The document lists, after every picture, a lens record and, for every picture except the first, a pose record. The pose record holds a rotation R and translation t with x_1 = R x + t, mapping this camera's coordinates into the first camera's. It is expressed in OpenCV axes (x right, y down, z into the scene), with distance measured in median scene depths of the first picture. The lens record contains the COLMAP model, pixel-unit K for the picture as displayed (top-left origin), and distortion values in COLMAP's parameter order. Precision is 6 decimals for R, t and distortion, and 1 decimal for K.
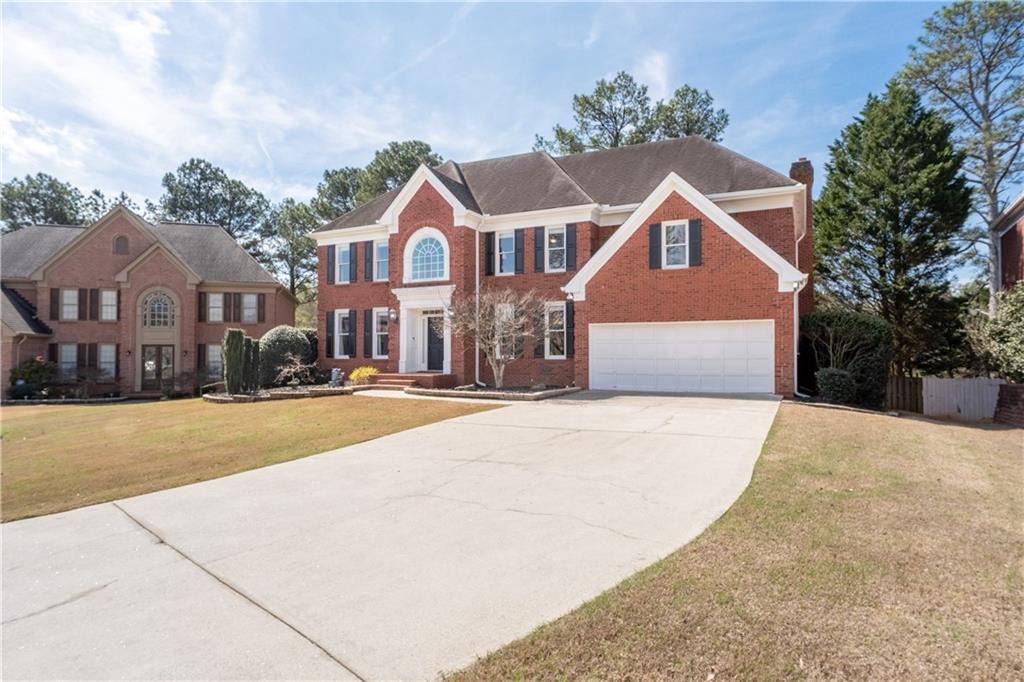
lens RADIAL K [[576.0, 0, 513.3], [0, 576.0, 340.7], [0, 0, 1]] dist [-0.005357, -0.001919]
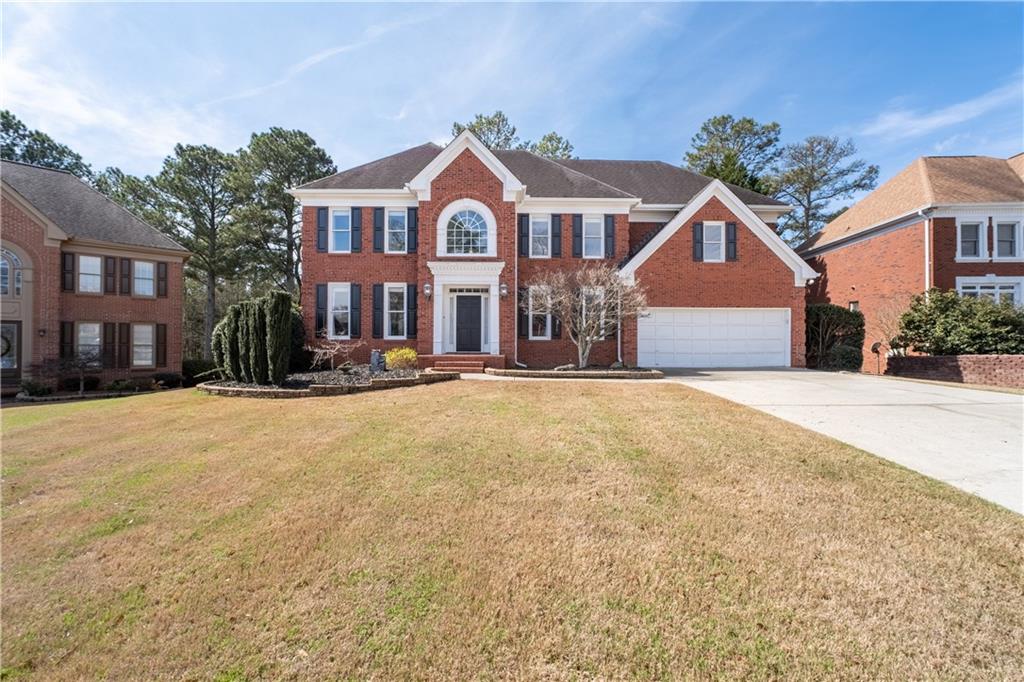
lens RADIAL K [[428.5, 0, 515.0], [0, 428.5, 343.4], [0, 0, 1]] dist [-0.006545, 0.002003]
pose [[0.890395, 0.005251, 0.455158, -0.386650], [-0.013149, 0.999813, 0.014188, 0.026658], [-0.454998, -0.018617, 0.890298, 0.331452]]
